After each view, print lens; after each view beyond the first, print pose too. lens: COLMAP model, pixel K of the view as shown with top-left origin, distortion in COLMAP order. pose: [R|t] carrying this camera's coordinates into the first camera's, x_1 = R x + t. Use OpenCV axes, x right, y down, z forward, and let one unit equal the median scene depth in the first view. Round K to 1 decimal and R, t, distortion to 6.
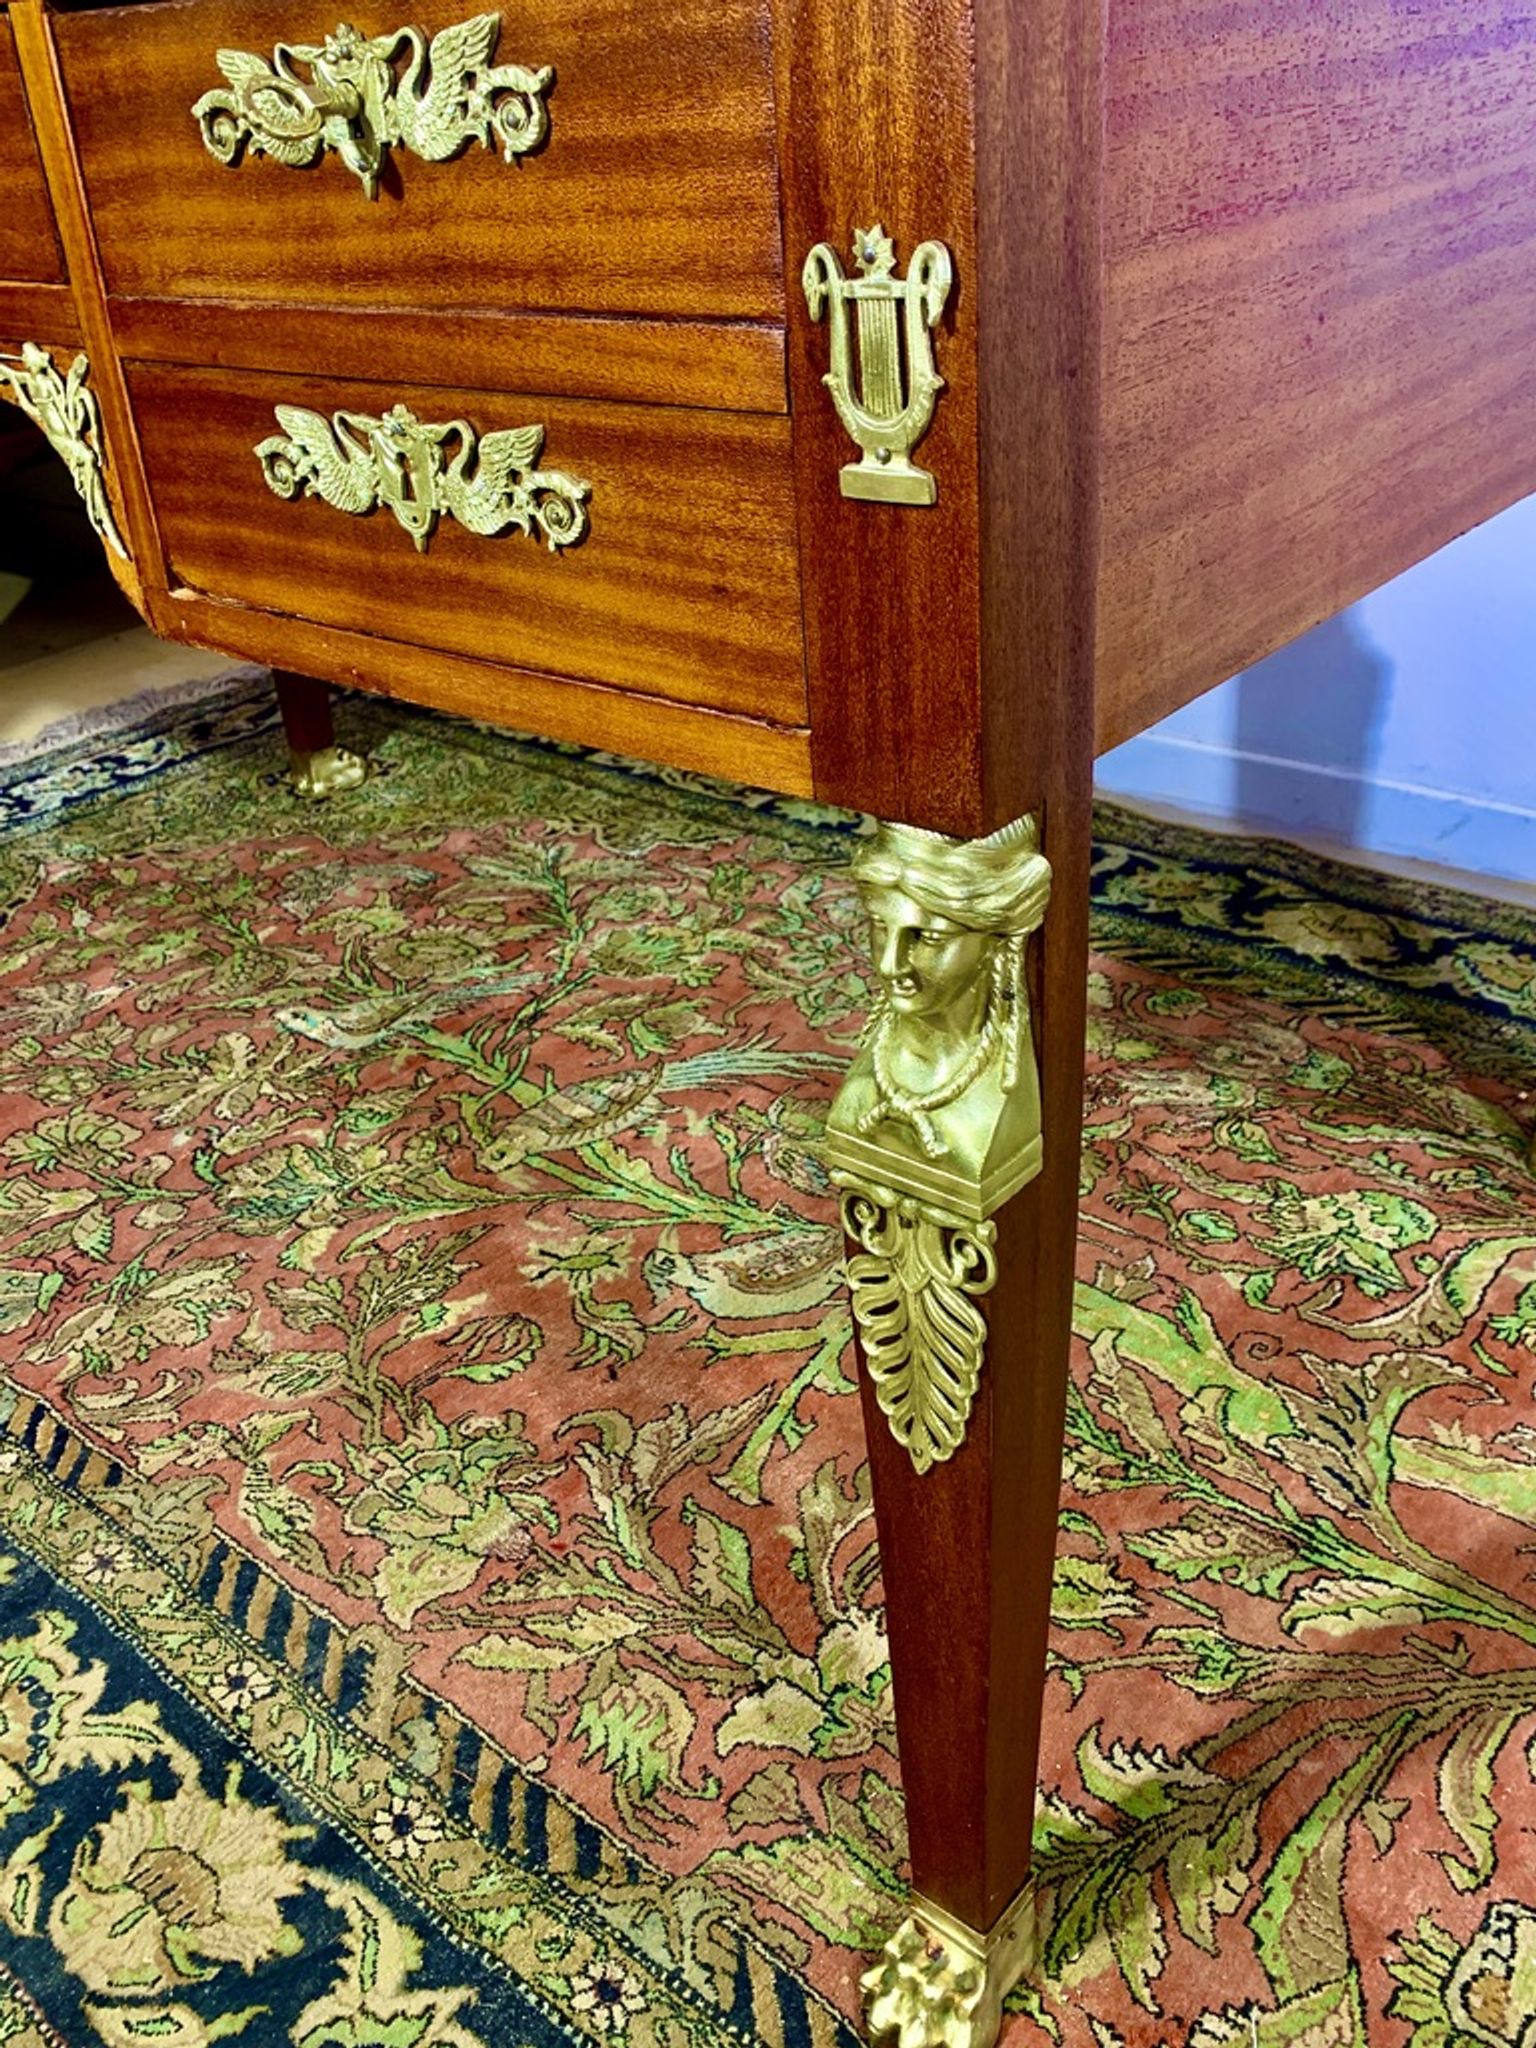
lens RADIAL K [[1807.1, 0, 744.9], [0, 1807.1, 1000.8], [0, 0, 1]] dist [0.085803, -0.163308]
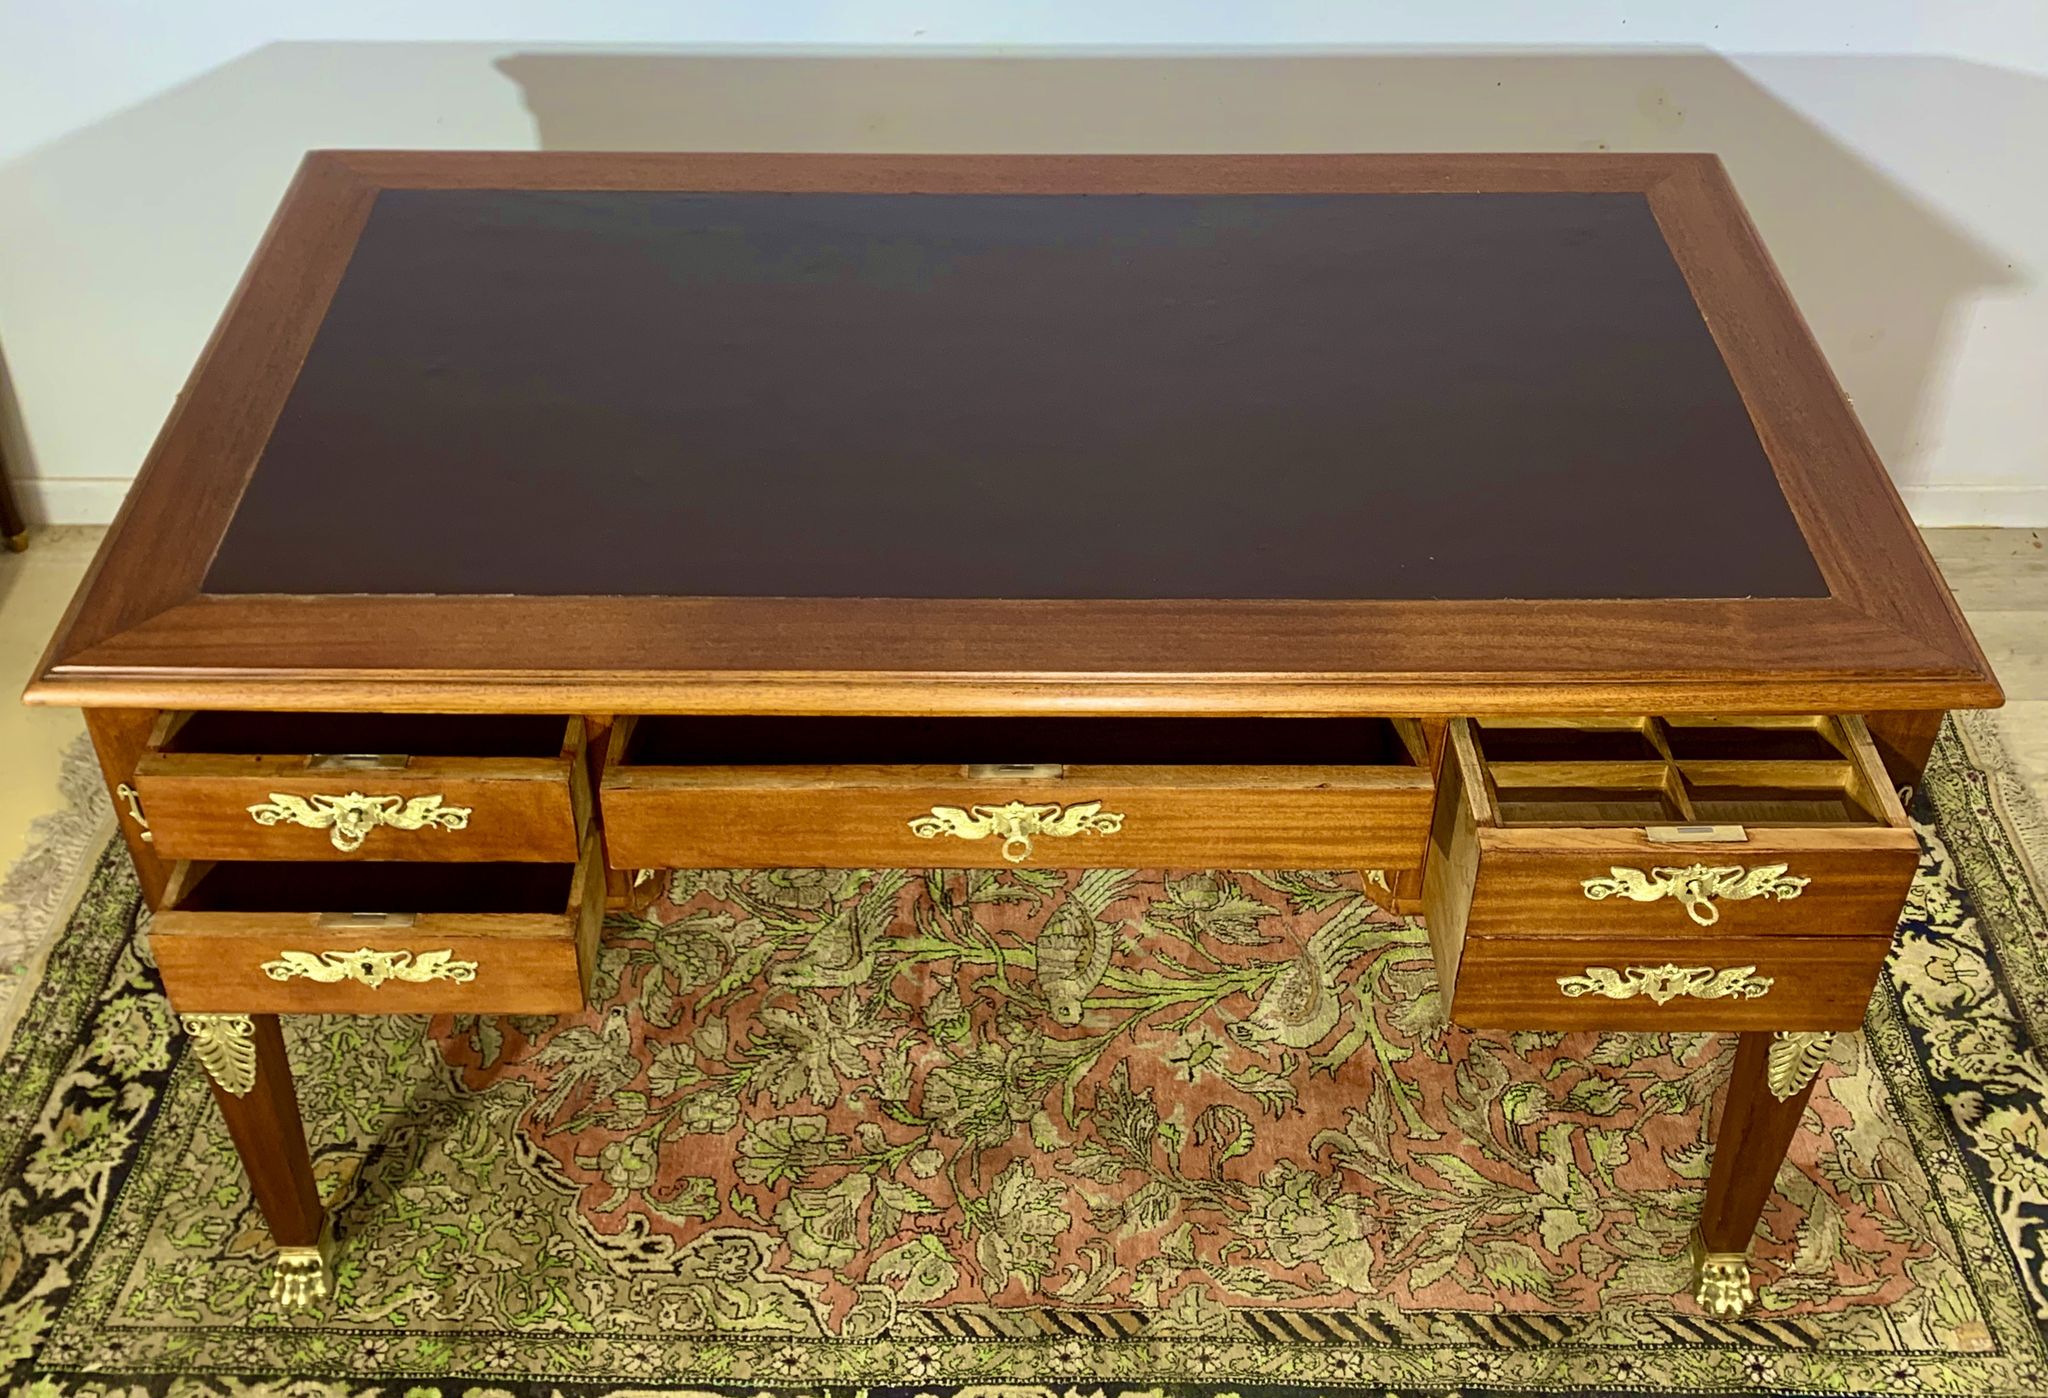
lens RADIAL K [[2162.6, 0, 1017.3], [0, 2162.6, 497.8], [0, 0, 1]] dist [0.111150, -0.271503]
pose [[0.759473, -0.339011, 0.555222, -1.374764], [0.261528, 0.940585, 0.216571, -0.956375], [-0.595654, -0.019274, 0.803010, -0.529115]]
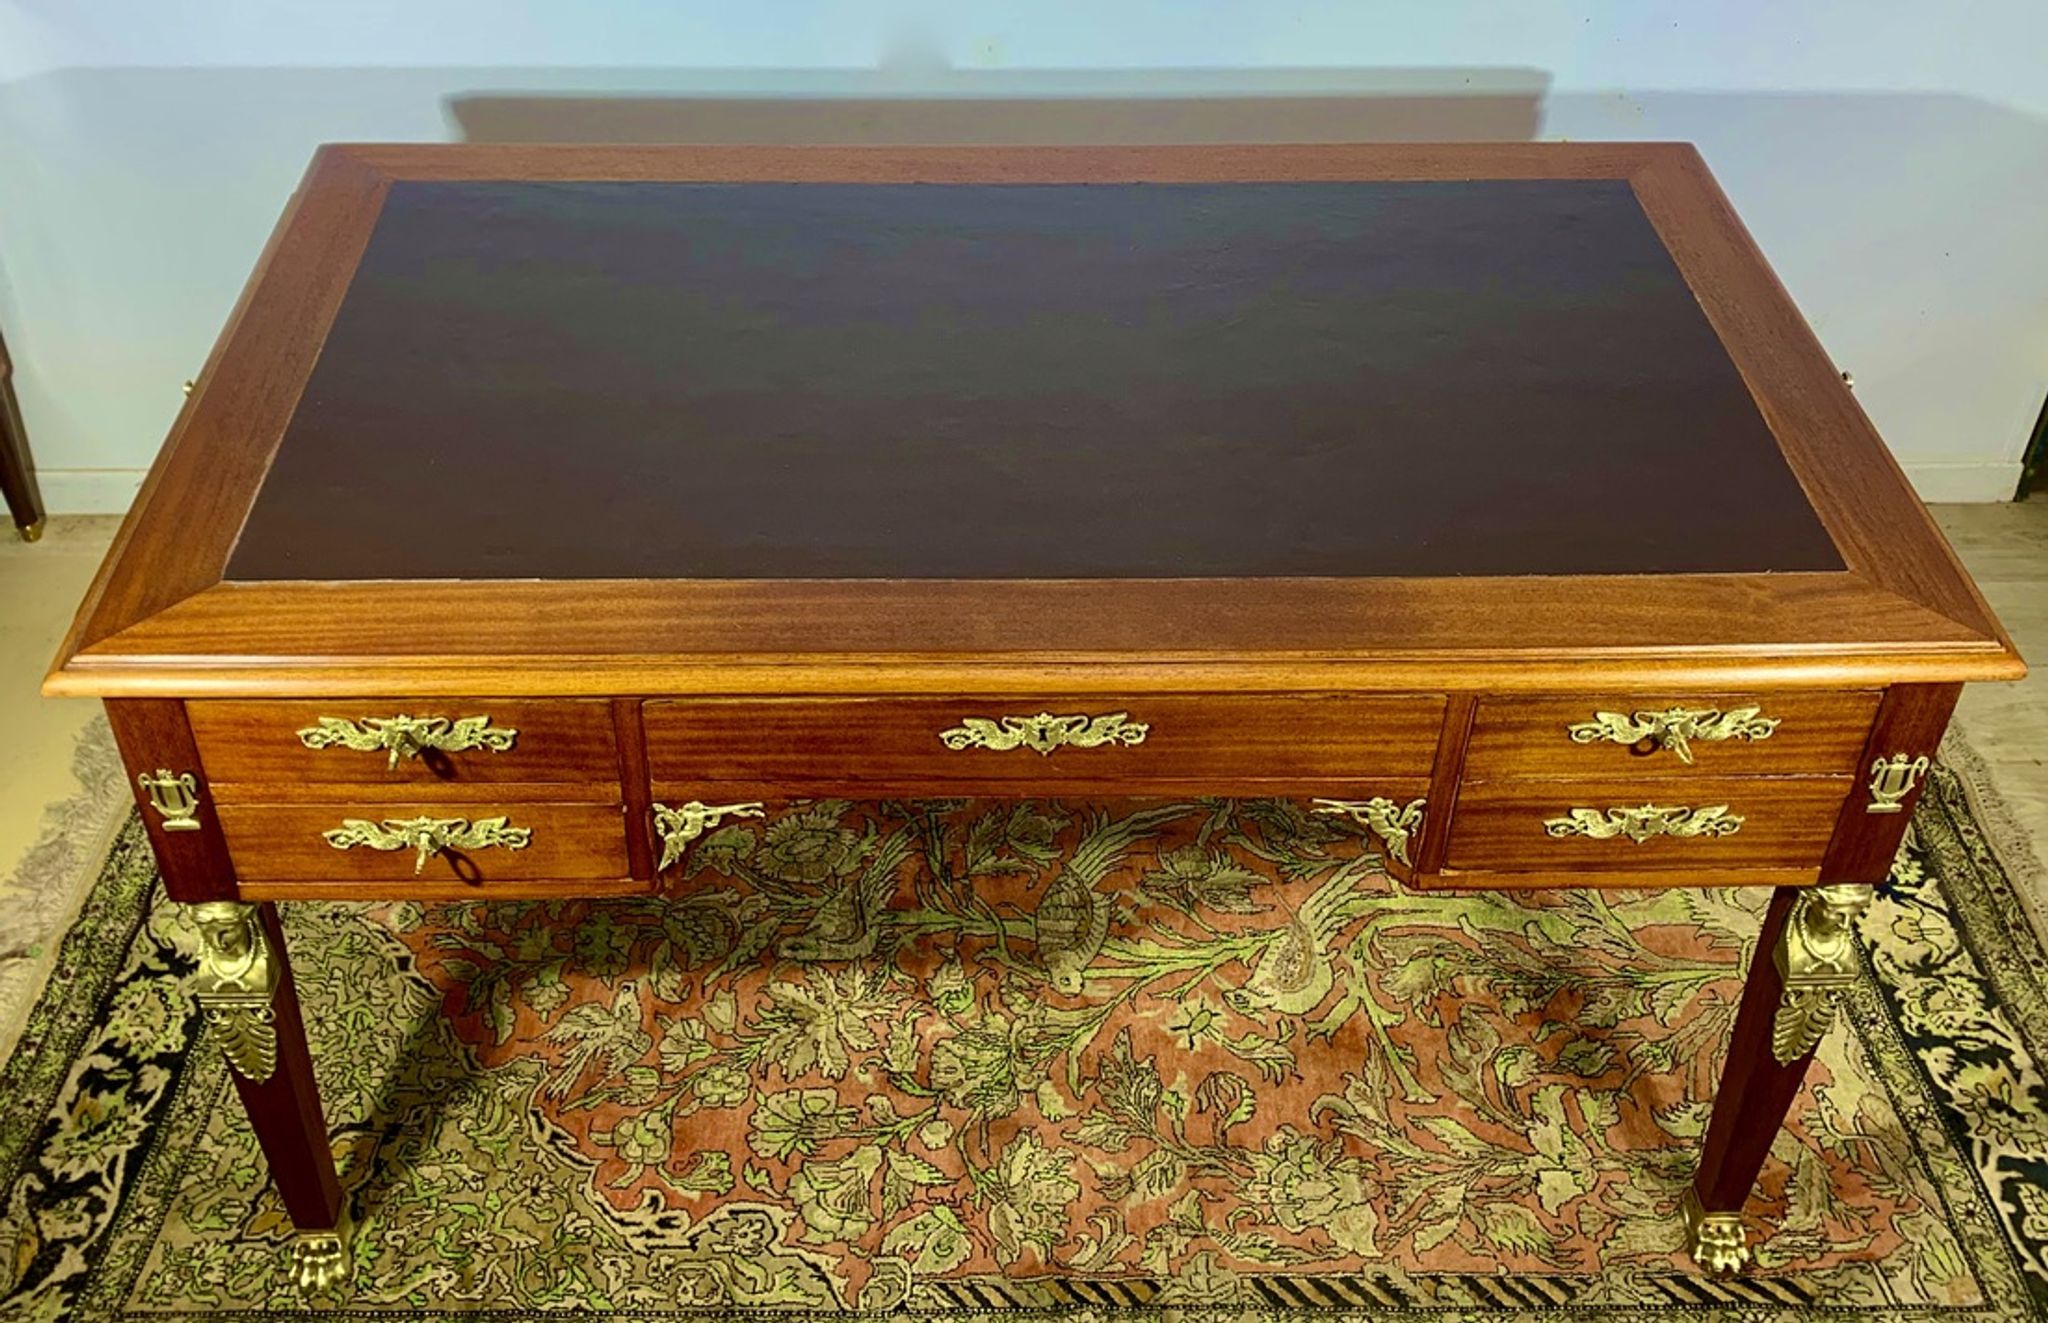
lens RADIAL K [[1987.4, 0, 1001.1], [0, 1987.4, 463.5], [0, 0, 1]] dist [0.070709, -0.146740]
pose [[0.743493, -0.338041, 0.577015, -1.352776], [0.263328, 0.941114, 0.212044, -0.938591], [-0.614717, -0.005709, 0.788727, -0.374380]]
